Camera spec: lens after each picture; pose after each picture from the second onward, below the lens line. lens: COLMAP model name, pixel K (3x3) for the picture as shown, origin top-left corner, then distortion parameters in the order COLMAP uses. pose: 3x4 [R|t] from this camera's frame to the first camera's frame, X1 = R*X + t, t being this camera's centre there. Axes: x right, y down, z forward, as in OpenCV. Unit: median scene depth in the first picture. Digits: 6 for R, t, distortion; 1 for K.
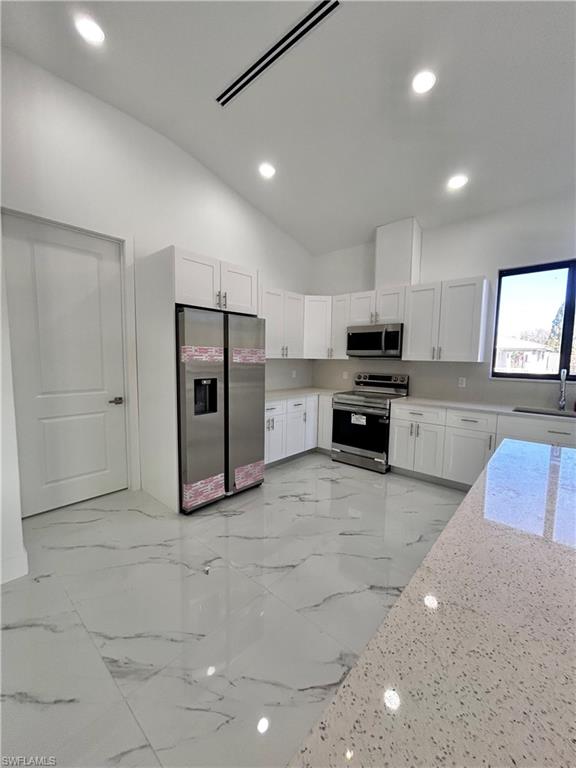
lens RADIAL K [[314.1, 0, 289.4], [0, 314.1, 382.8], [0, 0, 1]] dist [0.001662, 0.002114]
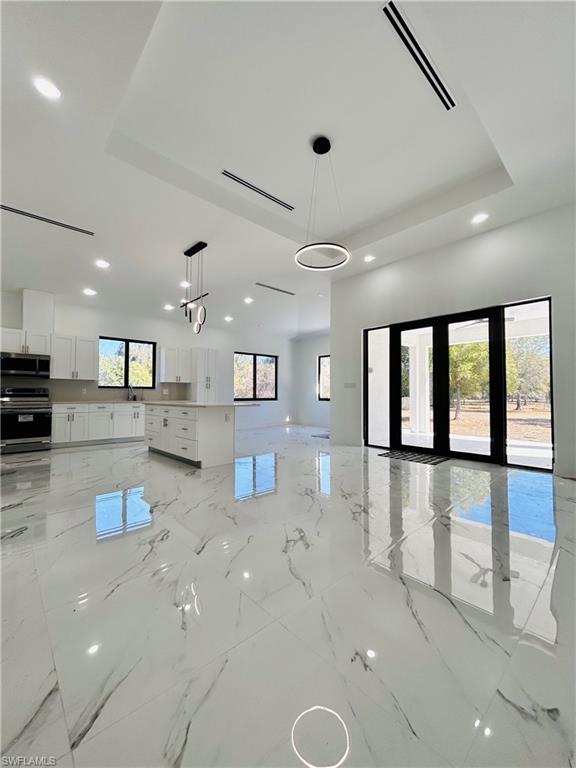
lens RADIAL K [[314.1, 0, 288.4], [0, 314.1, 384.4], [0, 0, 1]] dist [0.001662, 0.002114]
pose [[0.102697, 0.019195, 0.994527, -1.230588], [0.081621, 0.996280, -0.027657, 0.113023], [-0.991358, 0.084015, 0.100749, -0.402735]]
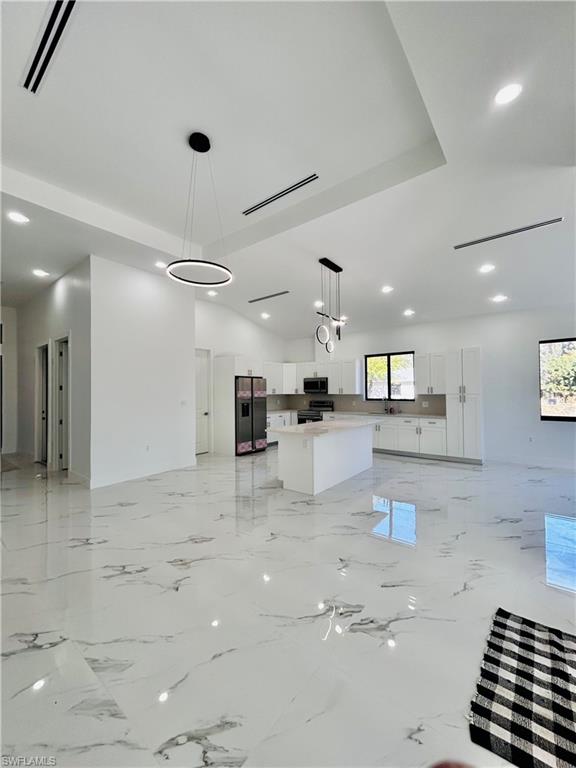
lens RADIAL K [[314.1, 0, 288.5], [0, 314.1, 383.3], [0, 0, 1]] dist [0.001662, 0.002114]
pose [[0.998475, -0.022343, 0.050485, -0.026402], [0.027561, 0.994074, -0.105150, 0.083851], [-0.047836, 0.106381, 0.993174, -1.285756]]
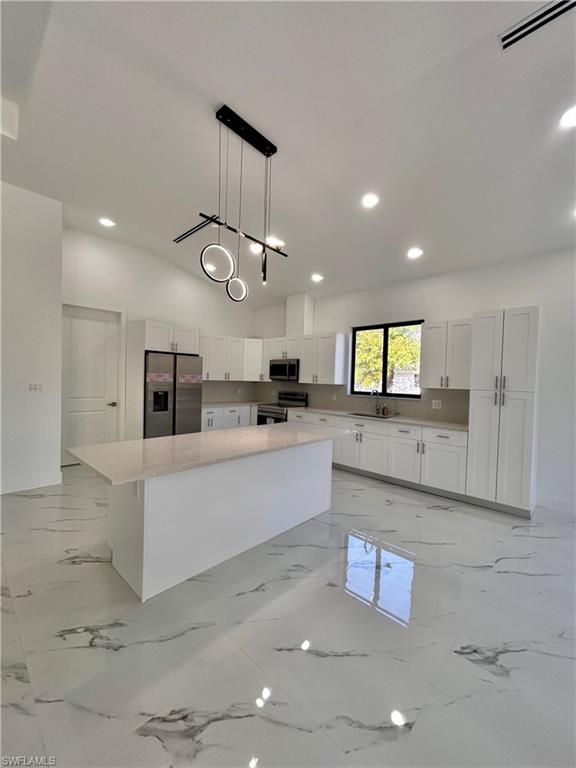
lens RADIAL K [[314.1, 0, 290.7], [0, 314.1, 383.3], [0, 0, 1]] dist [0.001662, 0.002114]
pose [[0.999284, 0.012699, -0.035654, 0.412998], [-0.015143, 0.997494, -0.069115, 0.040950], [0.034687, 0.069606, 0.996971, -0.585022]]
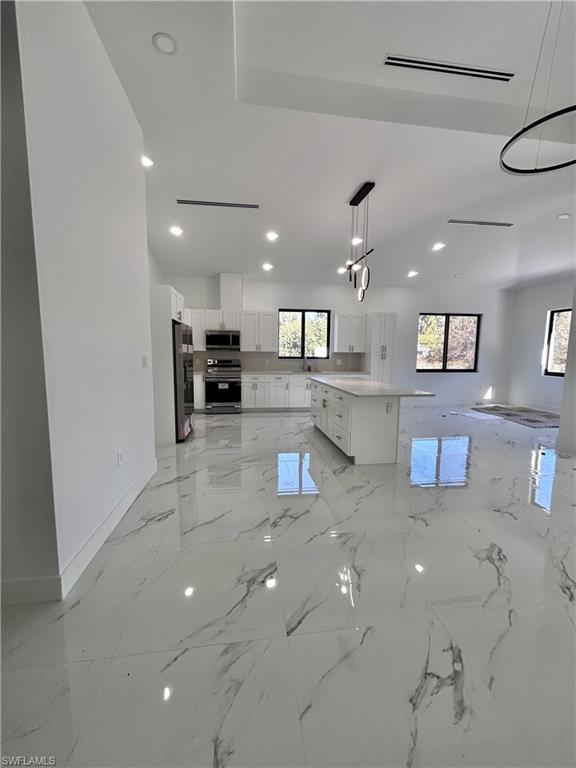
lens RADIAL K [[314.1, 0, 290.5], [0, 314.1, 382.9], [0, 0, 1]] dist [0.001662, 0.002114]
pose [[0.643688, -0.085338, 0.760515, -0.945377], [0.063280, 0.996295, 0.058237, 0.026380], [-0.762668, 0.010639, 0.646703, -0.436701]]
